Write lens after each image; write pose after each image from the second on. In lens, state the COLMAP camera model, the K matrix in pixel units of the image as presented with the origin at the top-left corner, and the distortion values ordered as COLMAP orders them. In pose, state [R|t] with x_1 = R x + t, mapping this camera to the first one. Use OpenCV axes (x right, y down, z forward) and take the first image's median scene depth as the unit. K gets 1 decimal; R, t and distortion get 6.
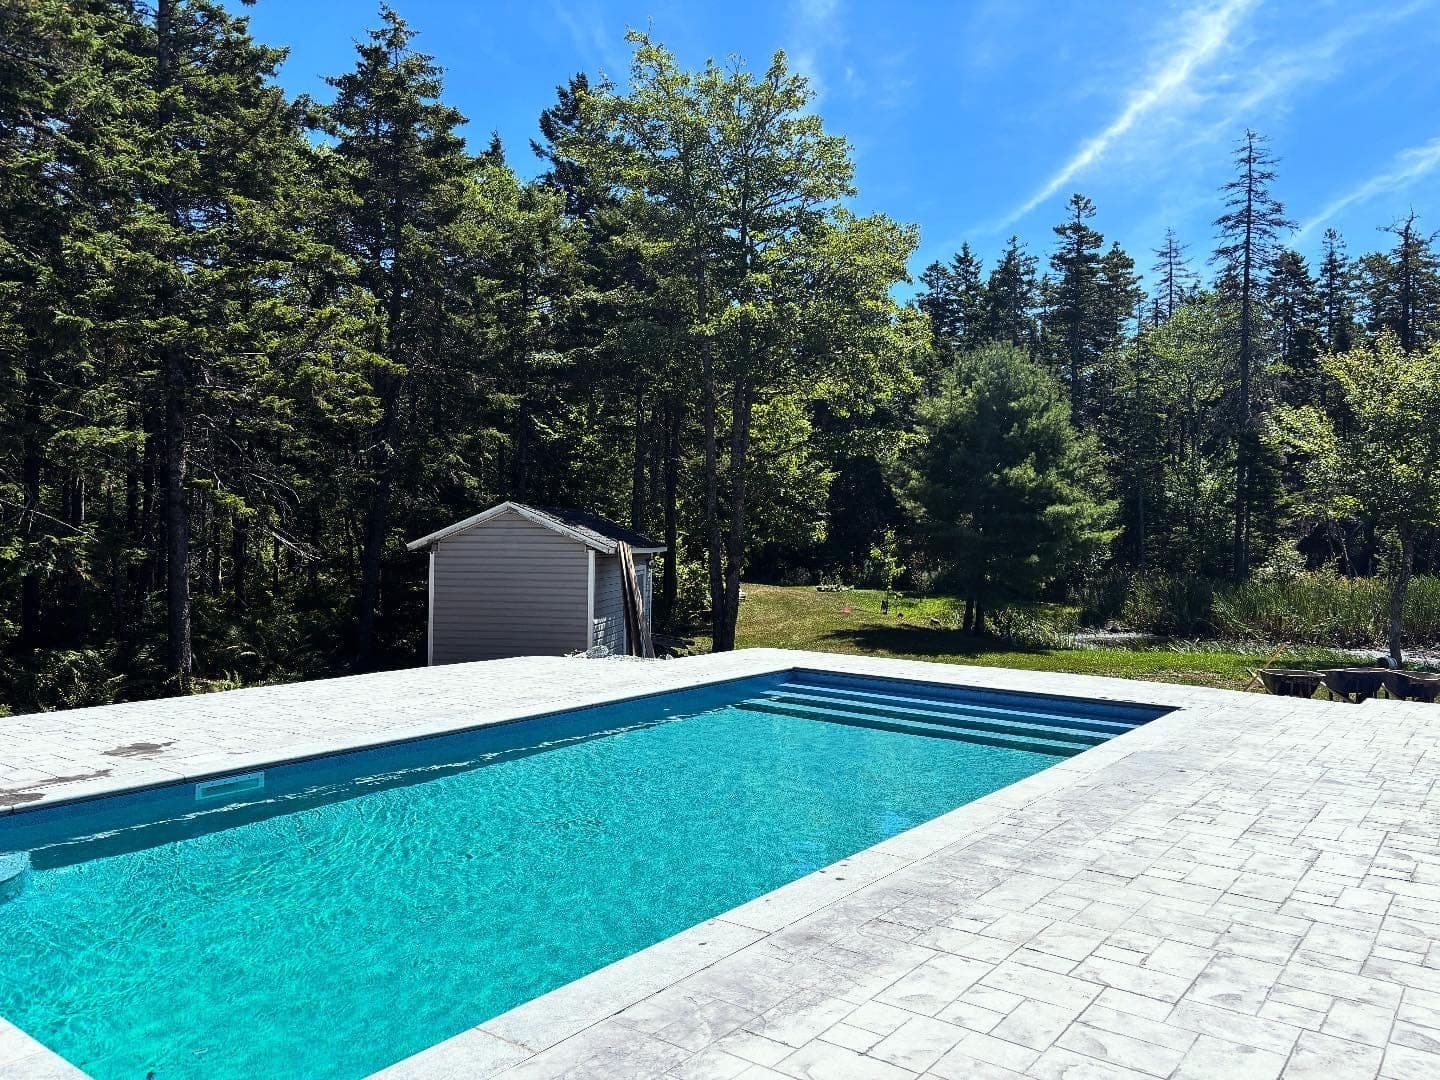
lens RADIAL K [[1151.8, 0, 720.0], [0, 1151.8, 540.0], [0, 0, 1]] dist [0.014015, -0.004517]
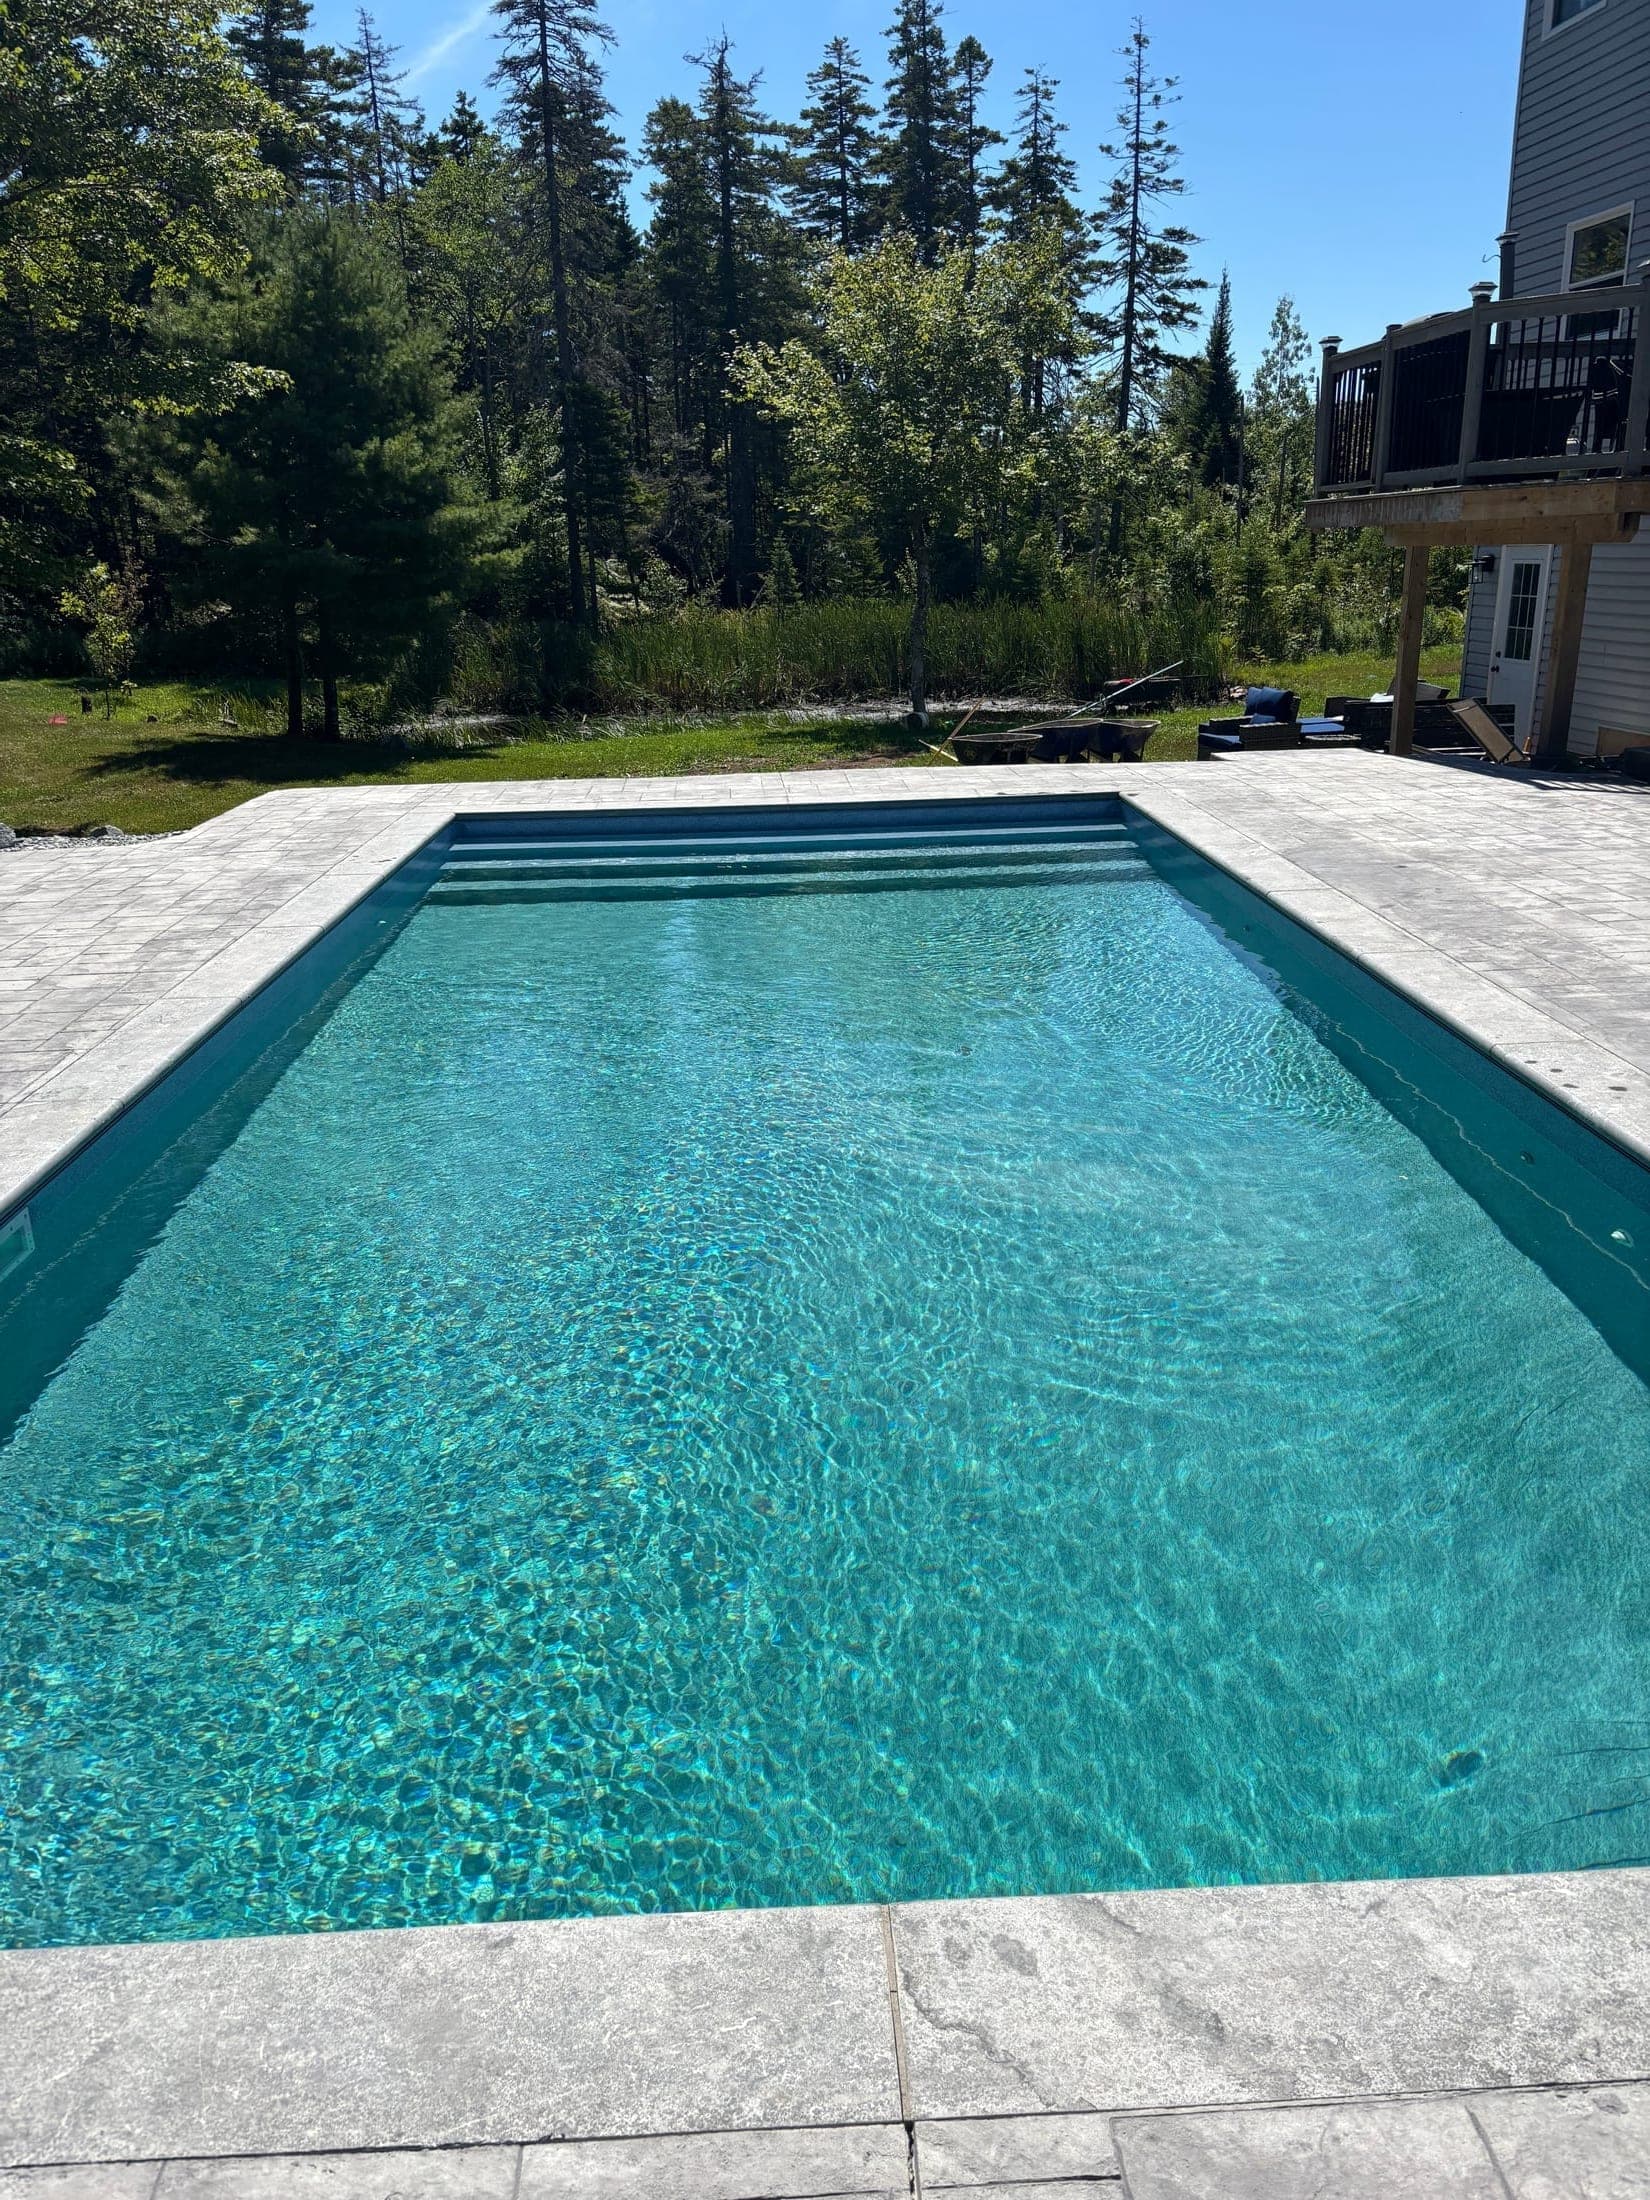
lens RADIAL K [[1759.7, 0, 825.0], [0, 1759.7, 1100.0], [0, 0, 1]] dist [0.014015, -0.004517]
pose [[0.758435, -0.229571, 0.609979, -0.135503], [0.046511, 0.952589, 0.300685, -0.001488], [-0.650087, -0.199679, 0.733154, 0.096428]]
